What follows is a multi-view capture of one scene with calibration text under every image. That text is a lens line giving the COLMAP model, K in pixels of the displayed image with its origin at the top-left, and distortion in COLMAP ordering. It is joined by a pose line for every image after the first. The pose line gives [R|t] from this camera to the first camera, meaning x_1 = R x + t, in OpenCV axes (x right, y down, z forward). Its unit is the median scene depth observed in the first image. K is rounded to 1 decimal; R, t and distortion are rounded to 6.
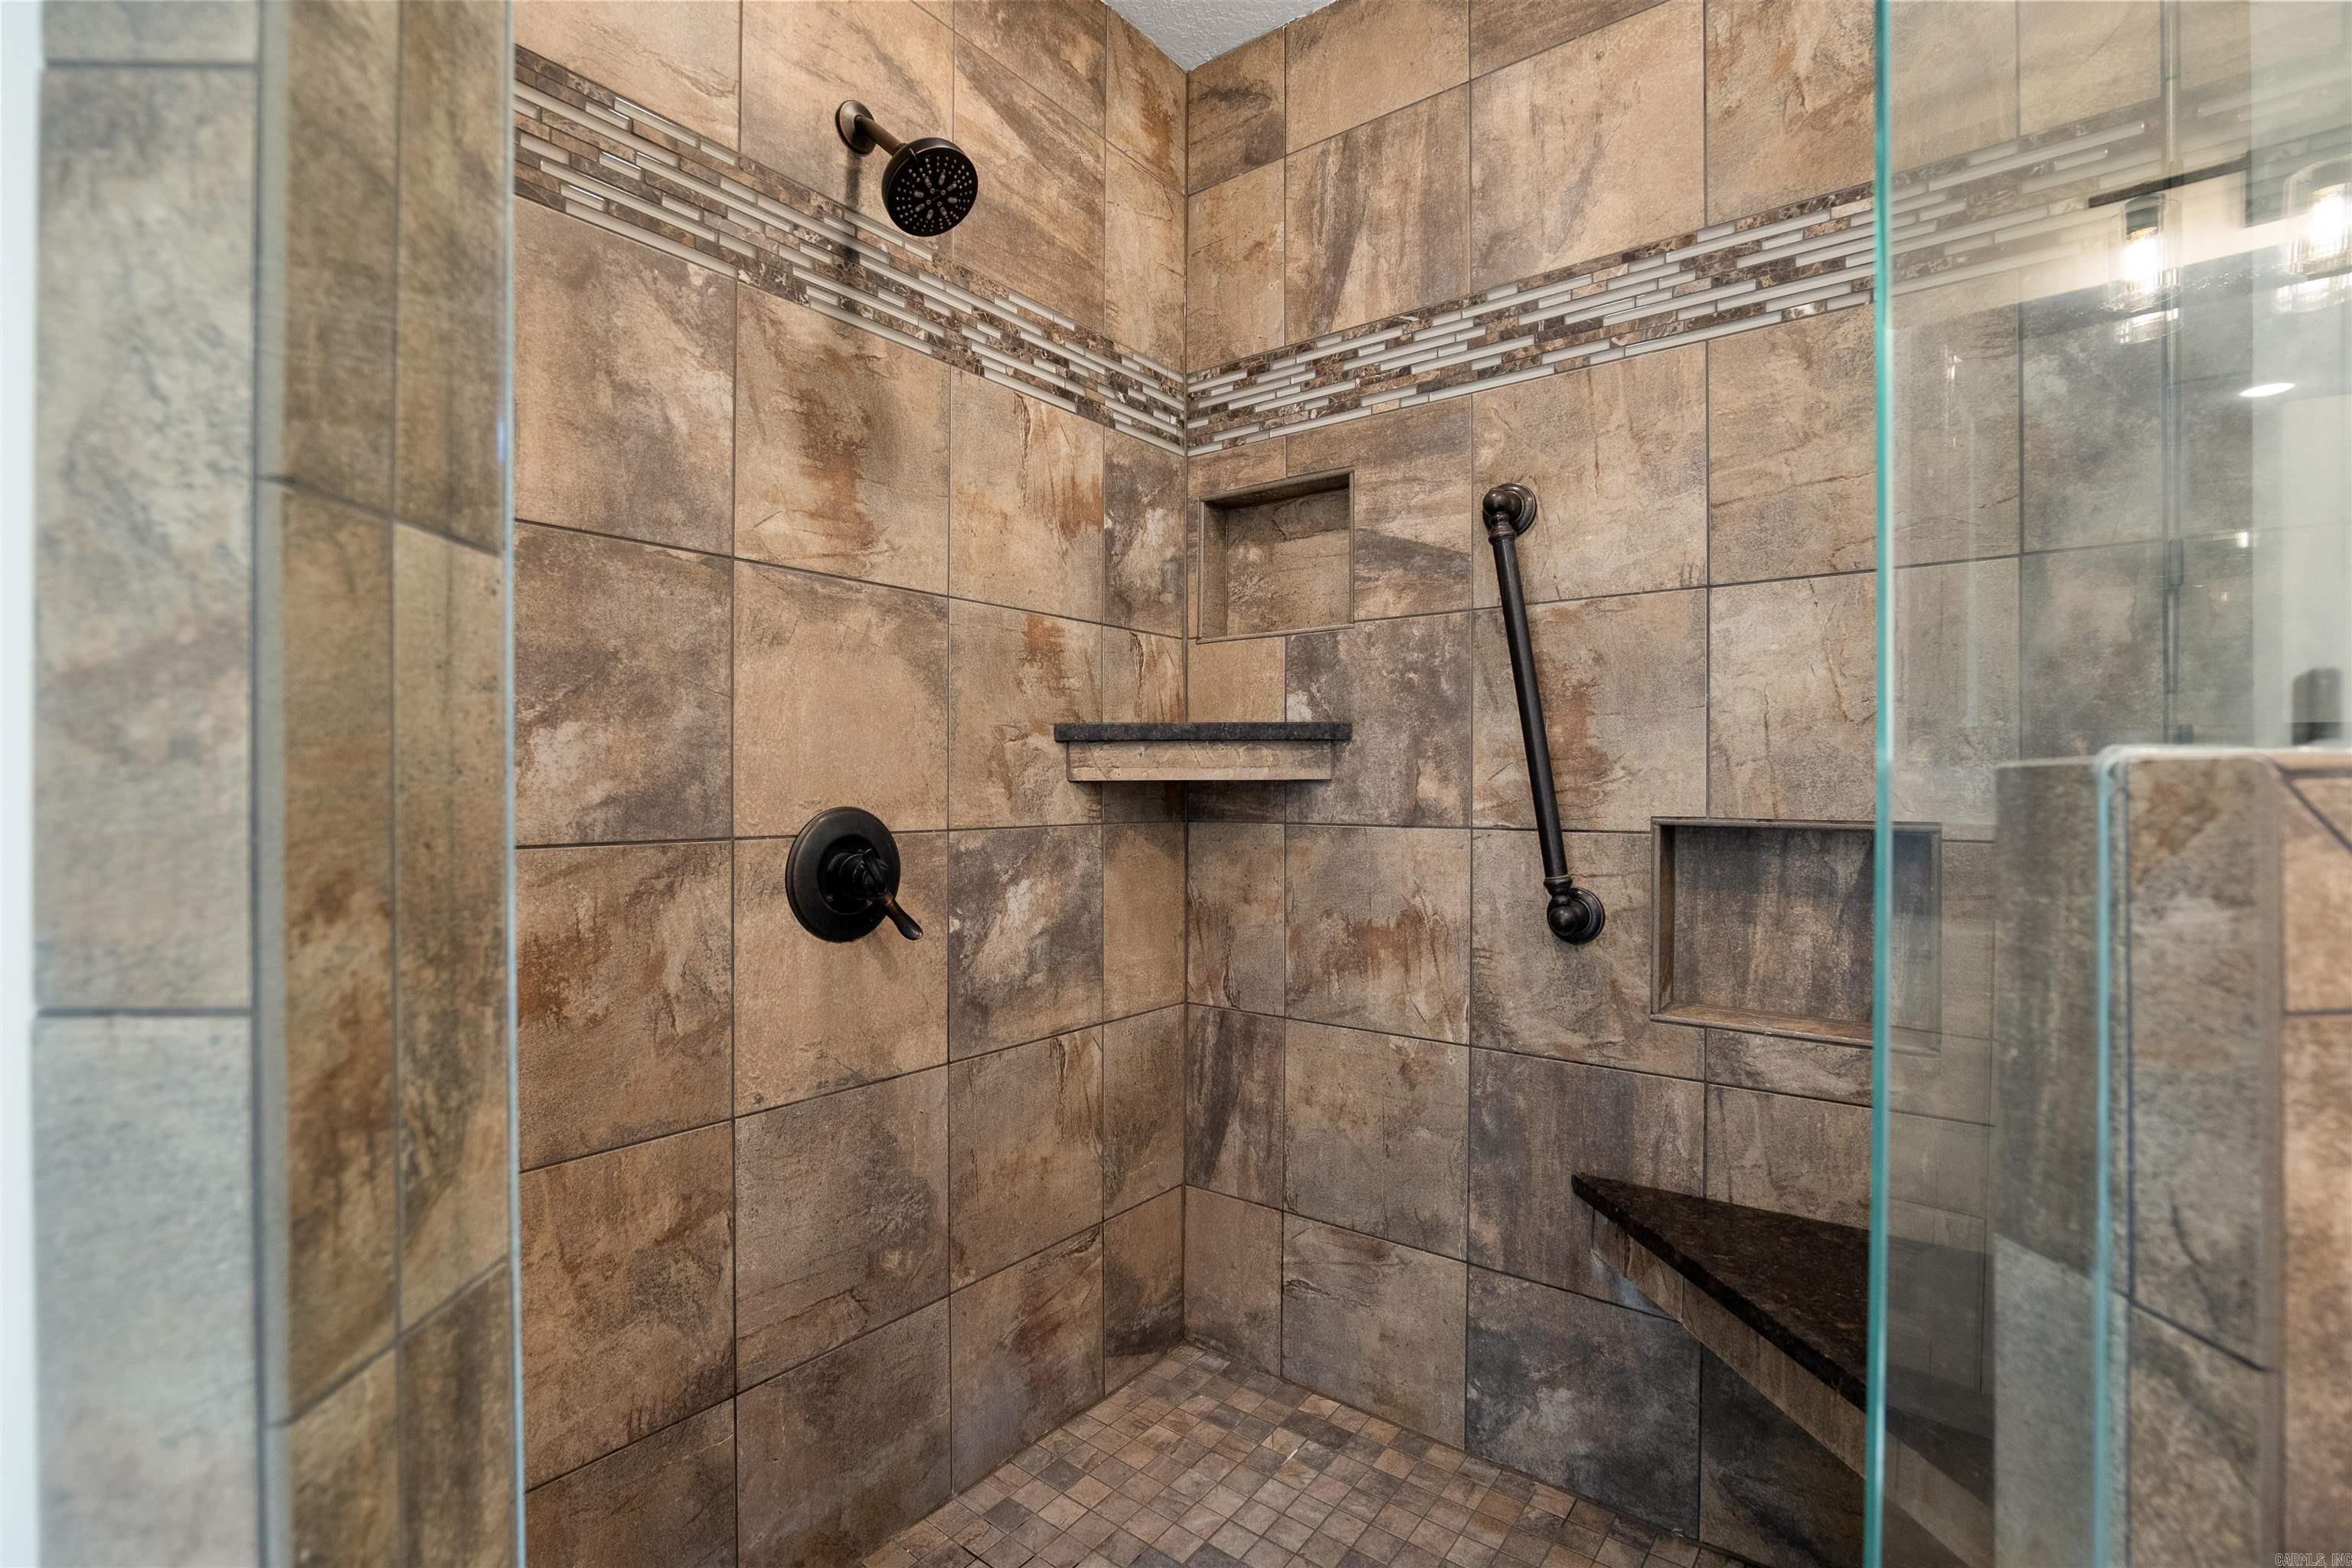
lens RADIAL K [[1096.2, 0, 1186.1], [0, 1096.2, 781.3], [0, 0, 1]] dist [-0.014633, 0.001314]
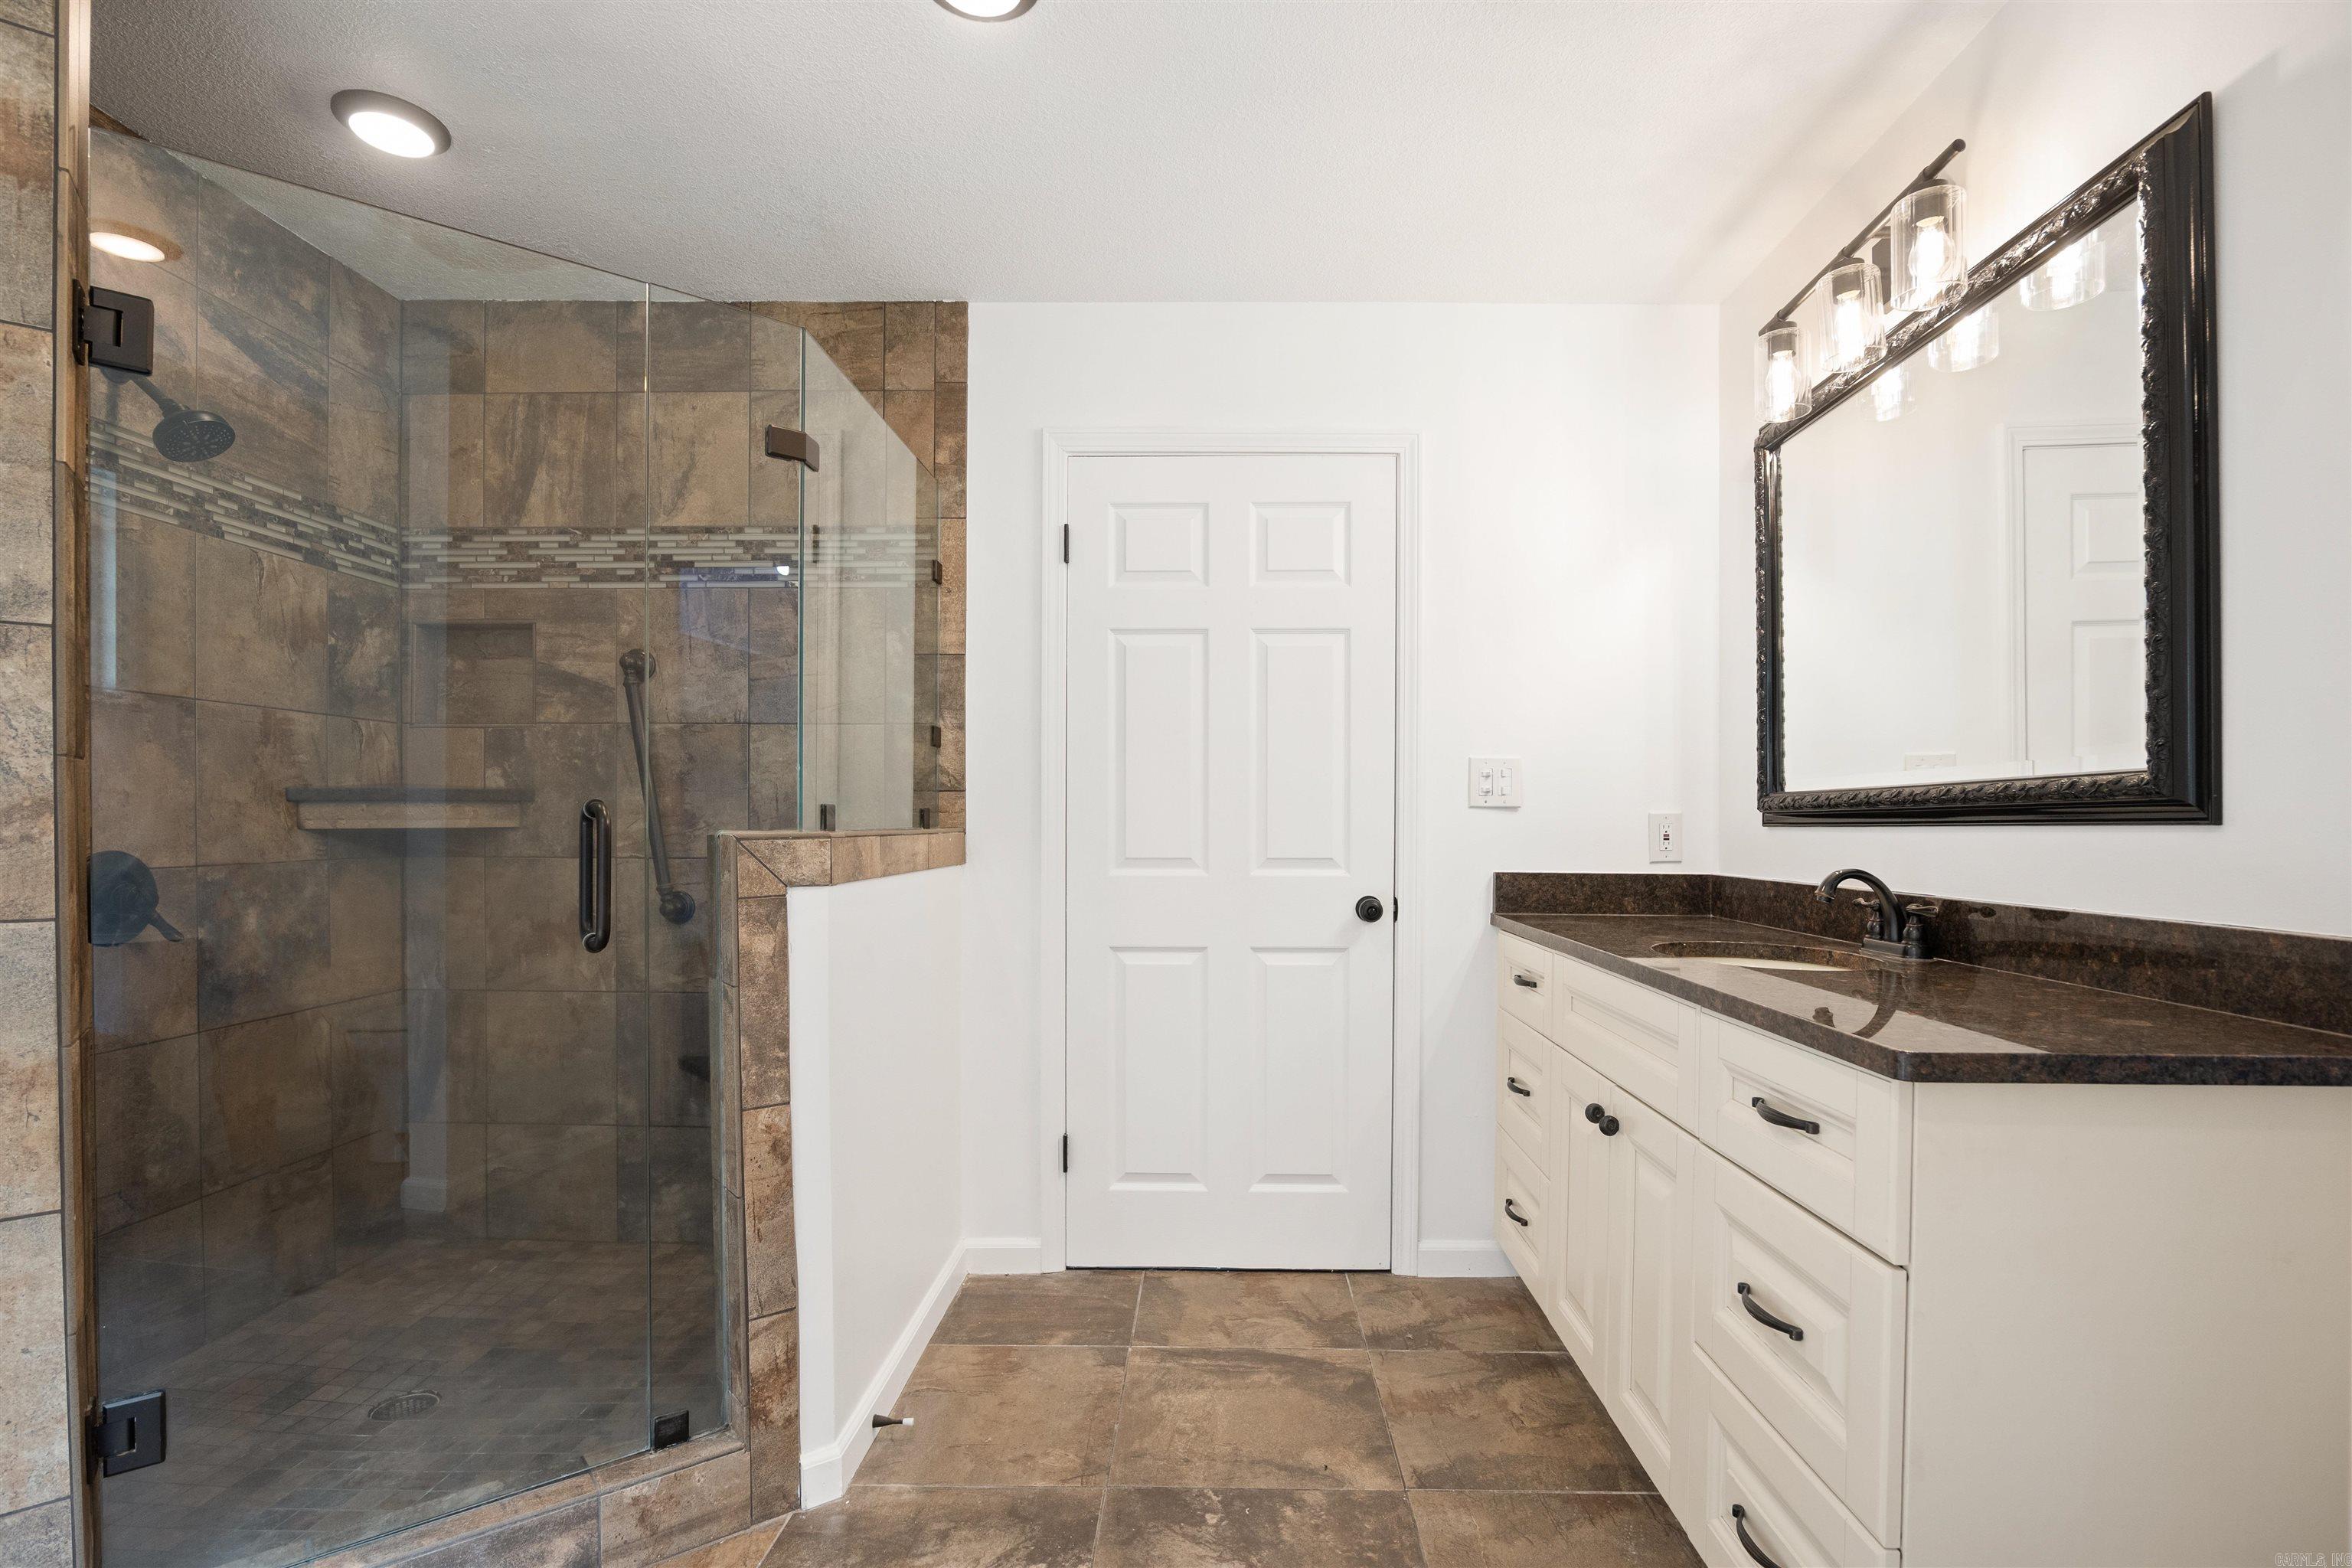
lens RADIAL K [[1103.6, 0, 1204.5], [0, 1103.6, 834.7], [0, 0, 1]] dist [-0.019388, 0.000394]
pose [[0.805033, -0.006895, 0.593190, -0.002242], [-0.005851, 0.999792, 0.019561, -0.026998], [-0.593202, -0.019218, 0.804825, -0.792329]]
